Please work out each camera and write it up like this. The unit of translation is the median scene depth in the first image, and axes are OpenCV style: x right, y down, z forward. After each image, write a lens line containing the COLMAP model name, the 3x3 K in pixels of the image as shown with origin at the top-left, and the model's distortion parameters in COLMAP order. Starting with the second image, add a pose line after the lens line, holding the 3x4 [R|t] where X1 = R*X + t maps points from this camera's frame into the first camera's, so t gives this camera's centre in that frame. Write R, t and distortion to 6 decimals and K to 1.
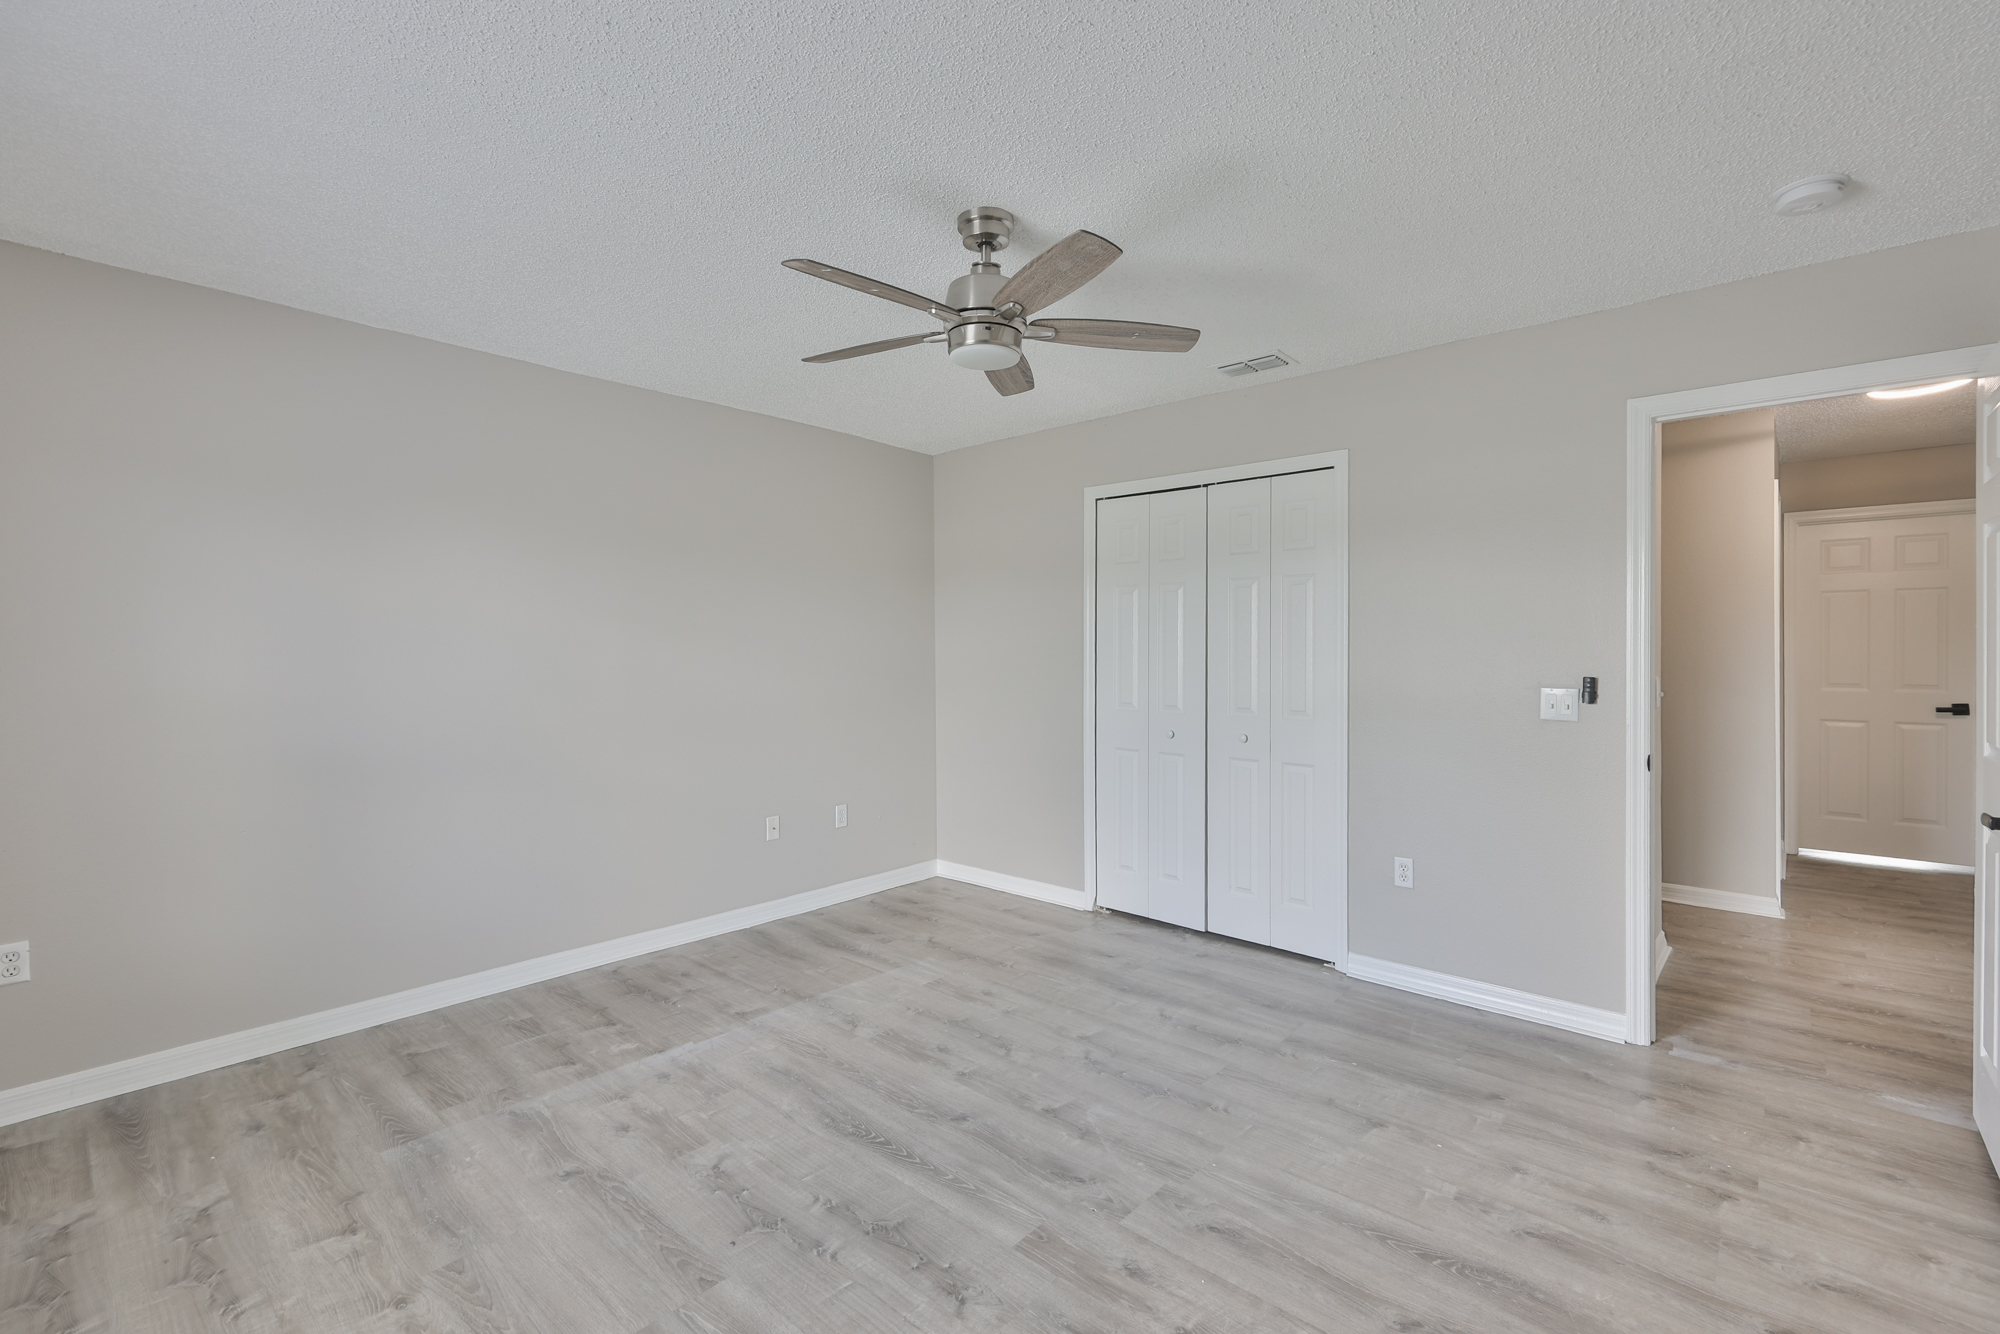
lens RADIAL K [[882.6, 0, 999.0], [0, 882.6, 678.4], [0, 0, 1]] dist [0.006480, -0.000285]
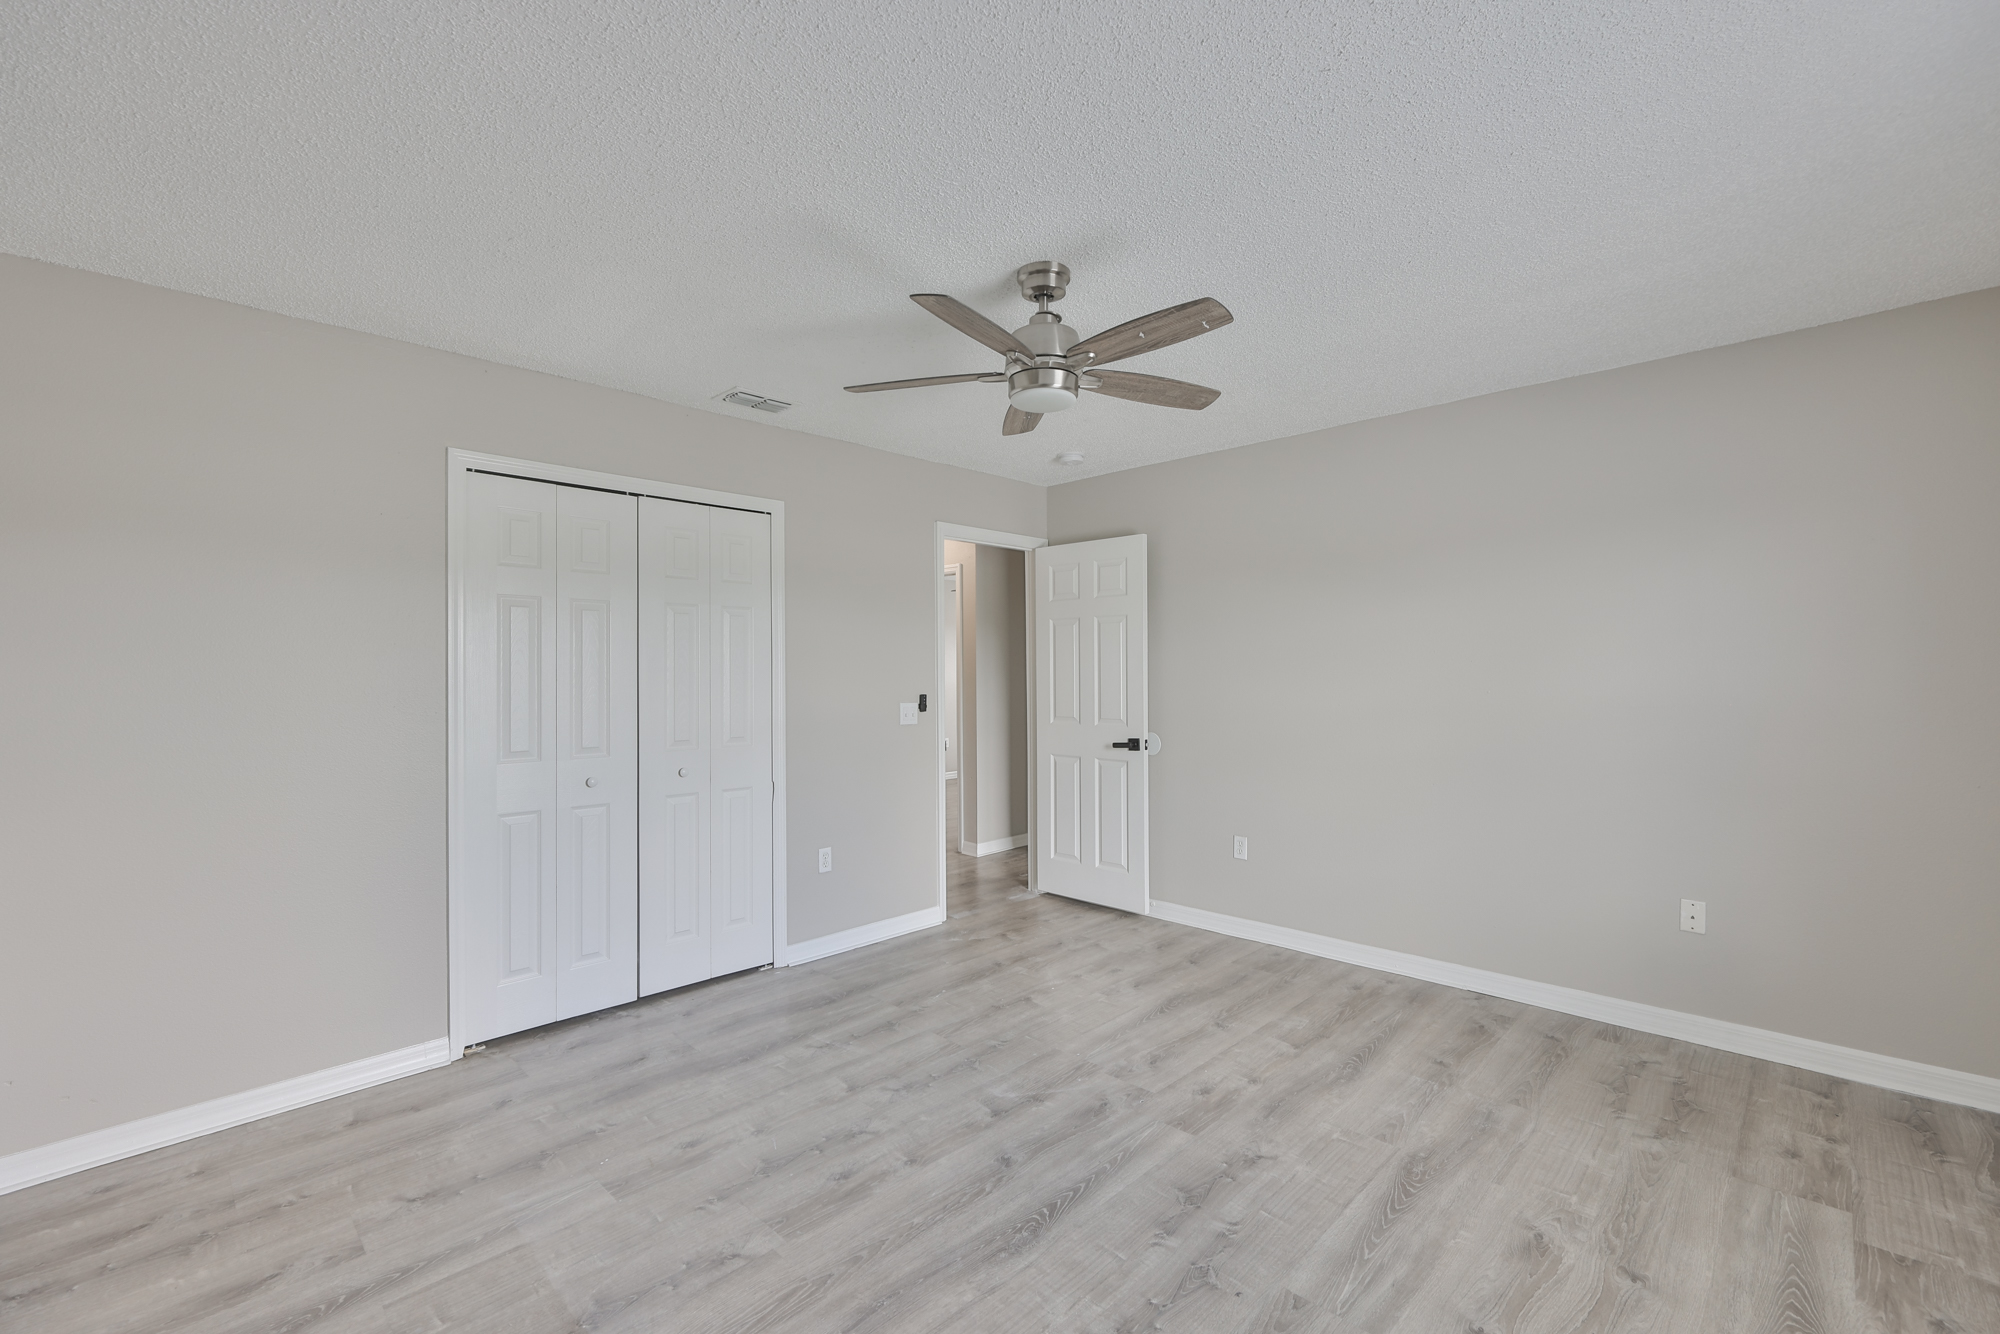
lens RADIAL K [[882.6, 0, 999.0], [0, 882.6, 678.4], [0, 0, 1]] dist [0.006480, -0.000285]
pose [[0.015921, 0.002739, 0.999869, -0.866274], [0.037997, 0.999272, -0.003342, -0.019533], [-0.999151, 0.038045, 0.015806, 0.838956]]
